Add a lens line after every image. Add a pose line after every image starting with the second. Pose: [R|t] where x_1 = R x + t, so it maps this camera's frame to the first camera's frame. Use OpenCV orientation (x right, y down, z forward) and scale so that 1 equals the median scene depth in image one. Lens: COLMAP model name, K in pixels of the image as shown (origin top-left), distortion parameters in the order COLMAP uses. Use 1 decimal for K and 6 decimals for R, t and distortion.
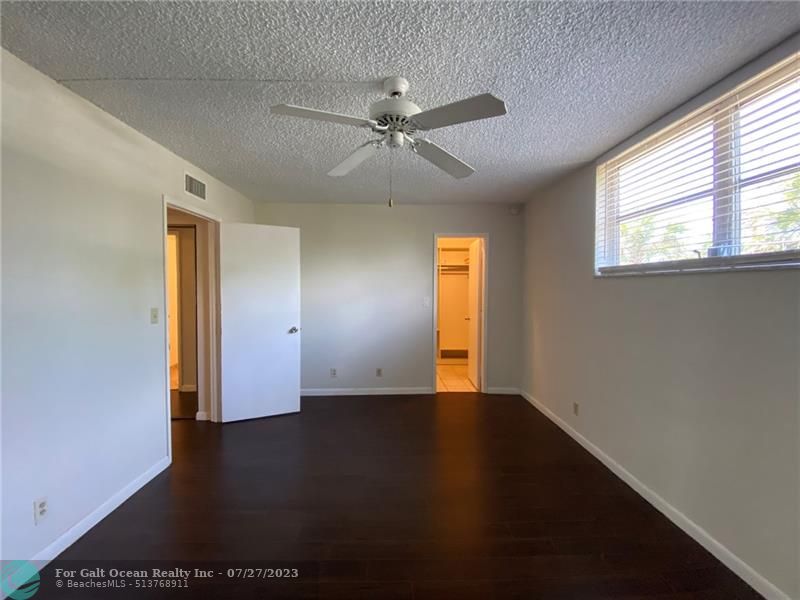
lens RADIAL K [[323.8, 0, 400.7], [0, 323.8, 297.7], [0, 0, 1]] dist [0.030134, -0.023623]
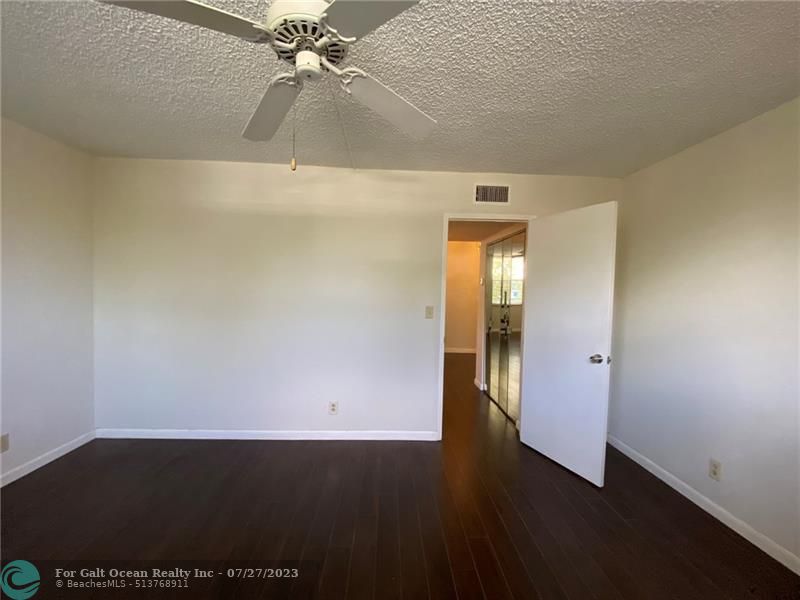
lens RADIAL K [[323.8, 0, 400.7], [0, 323.8, 297.7], [0, 0, 1]] dist [0.030134, -0.023623]
pose [[0.007061, 0.028616, -0.999566, 0.415139], [-0.055741, 0.998048, 0.028179, -0.025720], [0.998420, 0.055518, 0.008642, 0.753656]]
